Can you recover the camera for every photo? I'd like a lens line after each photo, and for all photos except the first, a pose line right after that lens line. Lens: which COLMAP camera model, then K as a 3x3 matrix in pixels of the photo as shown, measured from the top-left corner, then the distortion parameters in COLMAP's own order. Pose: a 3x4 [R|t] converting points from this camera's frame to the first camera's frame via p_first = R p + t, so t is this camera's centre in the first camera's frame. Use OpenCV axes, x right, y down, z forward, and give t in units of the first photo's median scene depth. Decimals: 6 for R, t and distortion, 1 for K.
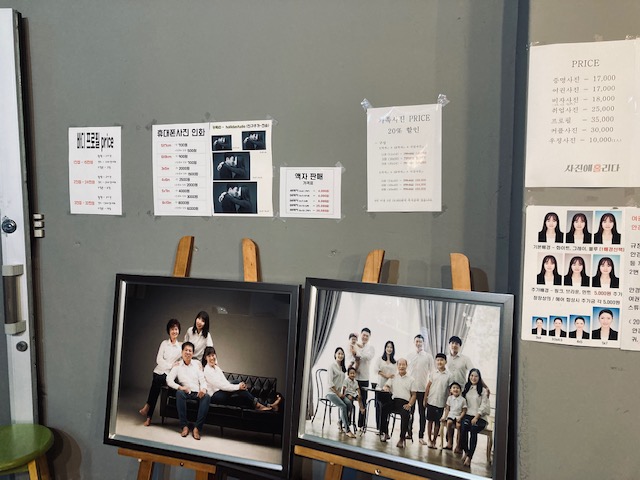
lens RADIAL K [[514.6, 0, 325.9], [0, 514.6, 234.9], [0, 0, 1]] dist [0.026429, -0.016983]
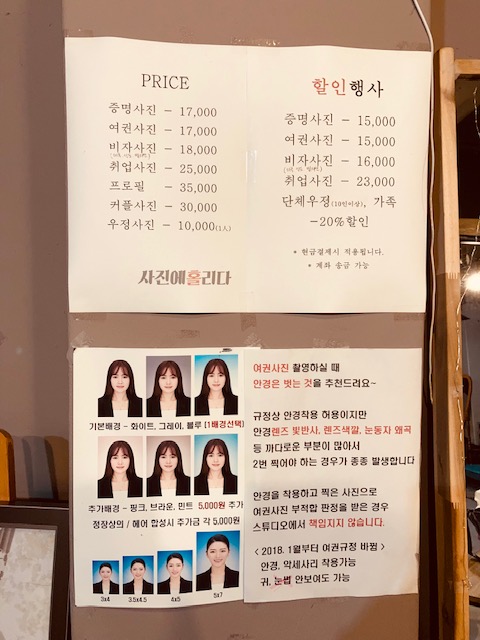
lens RADIAL K [[514.6, 0, 238.8], [0, 514.6, 320.9], [0, 0, 1]] dist [0.026429, -0.016983]
pose [[0.931633, -0.021115, 0.362786, 0.358554], [0.027795, 0.999526, -0.013204, -0.072900], [-0.362335, 0.022385, 0.931779, 0.464909]]
